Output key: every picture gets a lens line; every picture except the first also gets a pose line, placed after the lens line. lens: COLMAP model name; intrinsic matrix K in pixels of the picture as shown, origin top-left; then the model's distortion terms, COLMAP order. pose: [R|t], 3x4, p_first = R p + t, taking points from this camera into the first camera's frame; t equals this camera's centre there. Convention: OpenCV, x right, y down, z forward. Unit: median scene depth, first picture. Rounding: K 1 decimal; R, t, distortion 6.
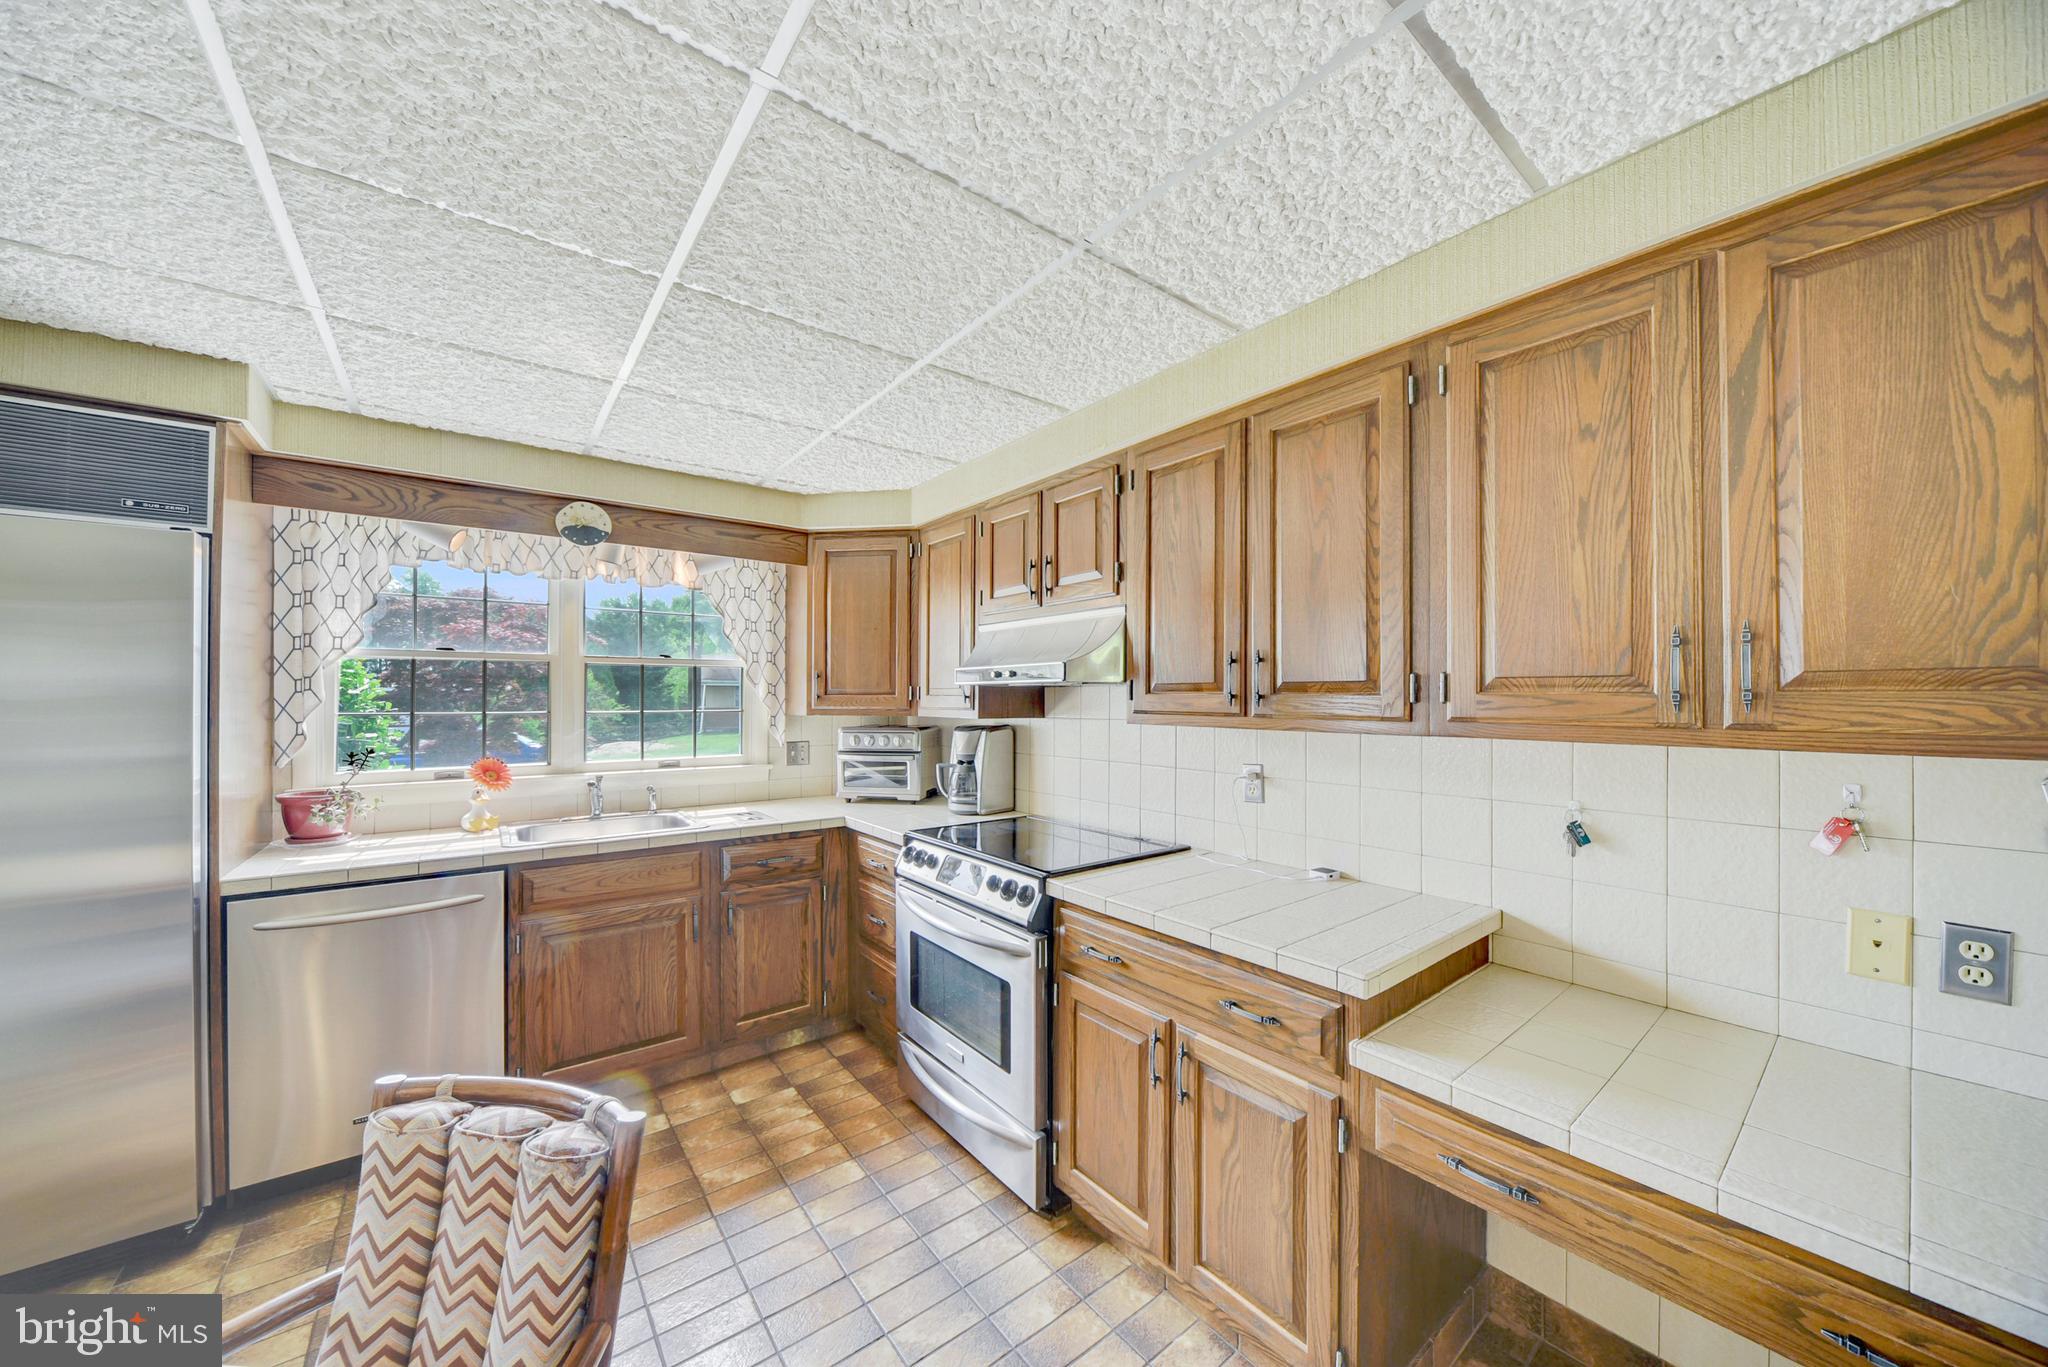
lens RADIAL K [[720.7, 0, 1027.8], [0, 720.7, 694.9], [0, 0, 1]] dist [-0.010467, 0.000833]
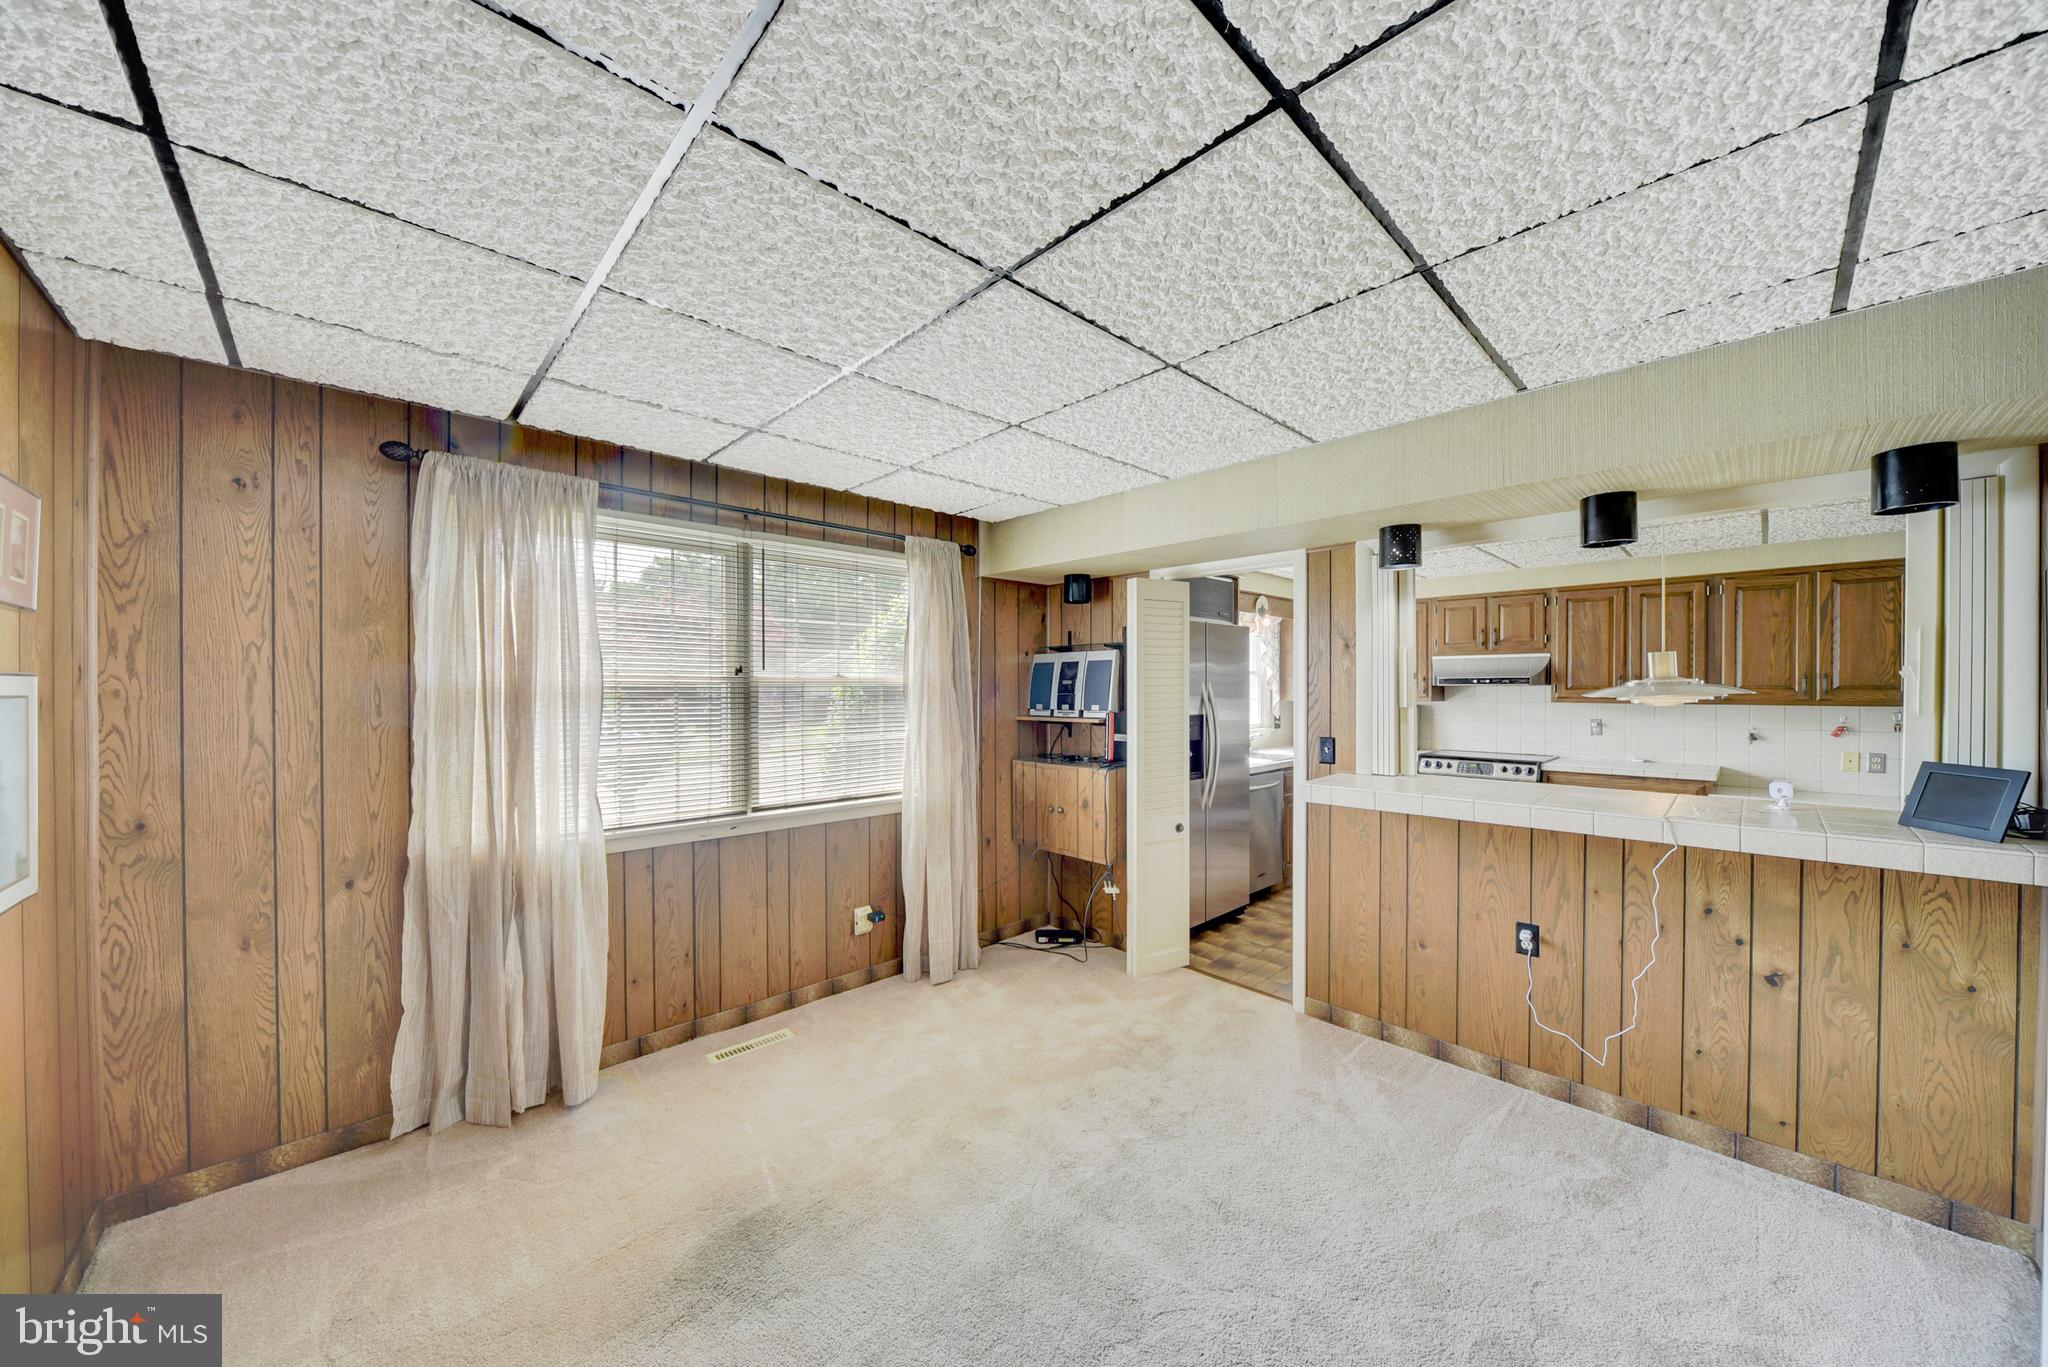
lens RADIAL K [[701.7, 0, 1042.9], [0, 701.7, 691.1], [0, 0, 1]] dist [-0.008914, 0.000115]
pose [[0.995213, -0.003433, 0.097669, -1.522367], [0.002417, 0.999942, 0.010521, -0.022312], [-0.097700, -0.010234, 0.995163, -0.988484]]
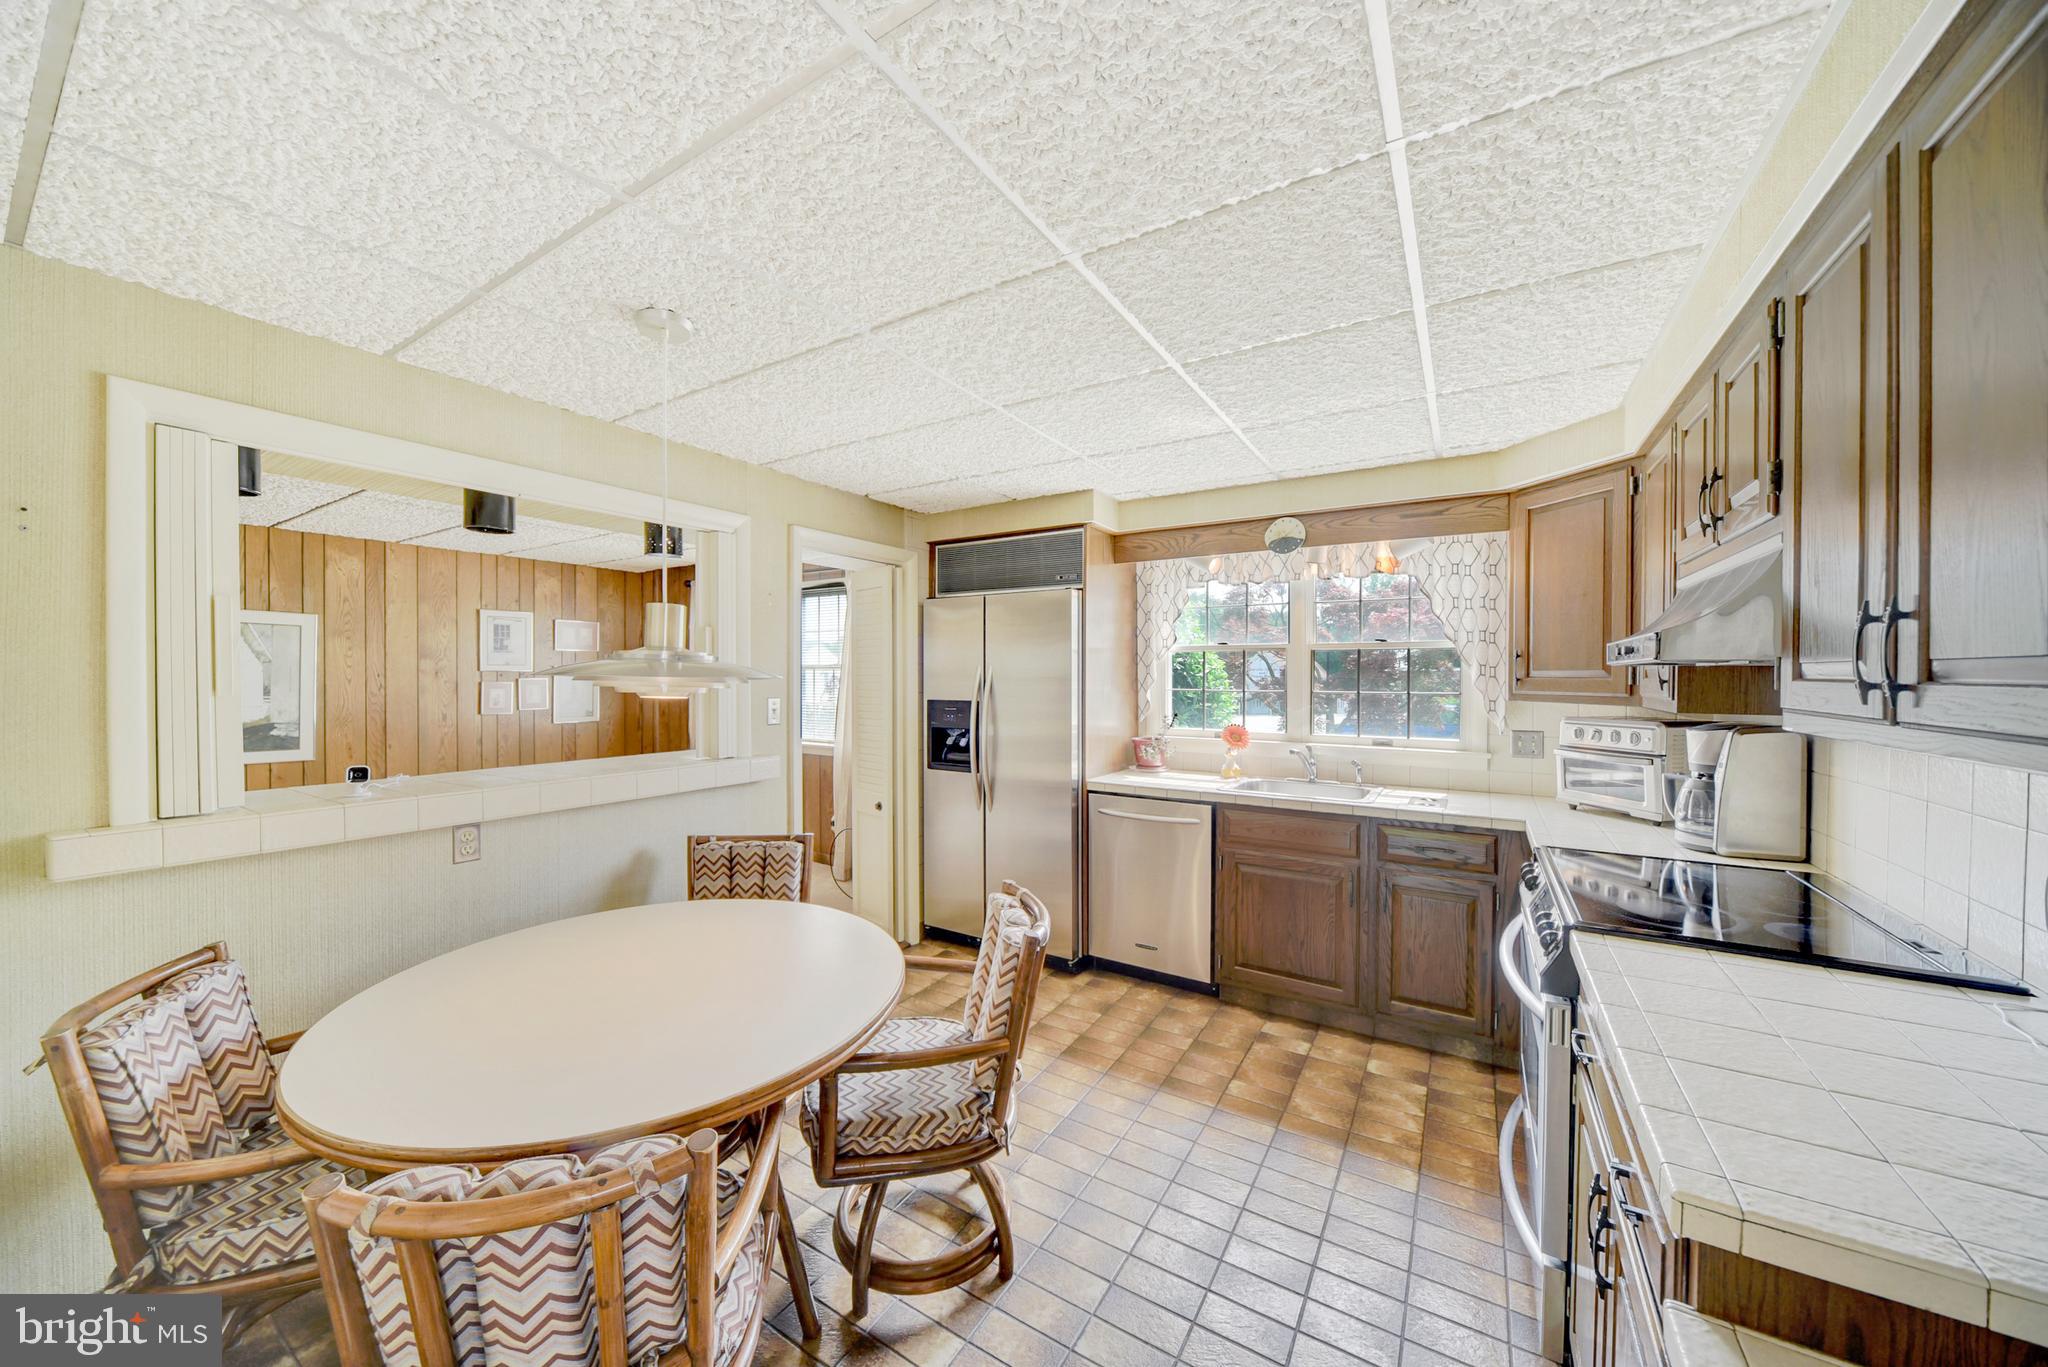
lens RADIAL K [[720.7, 0, 992.8], [0, 720.7, 684.4], [0, 0, 1]] dist [-0.010467, 0.000833]
pose [[0.317952, 0.011769, -0.948034, 0.408520], [0.001206, 0.999917, 0.012818, -0.004351], [0.948106, -0.005219, 0.317912, 0.158191]]
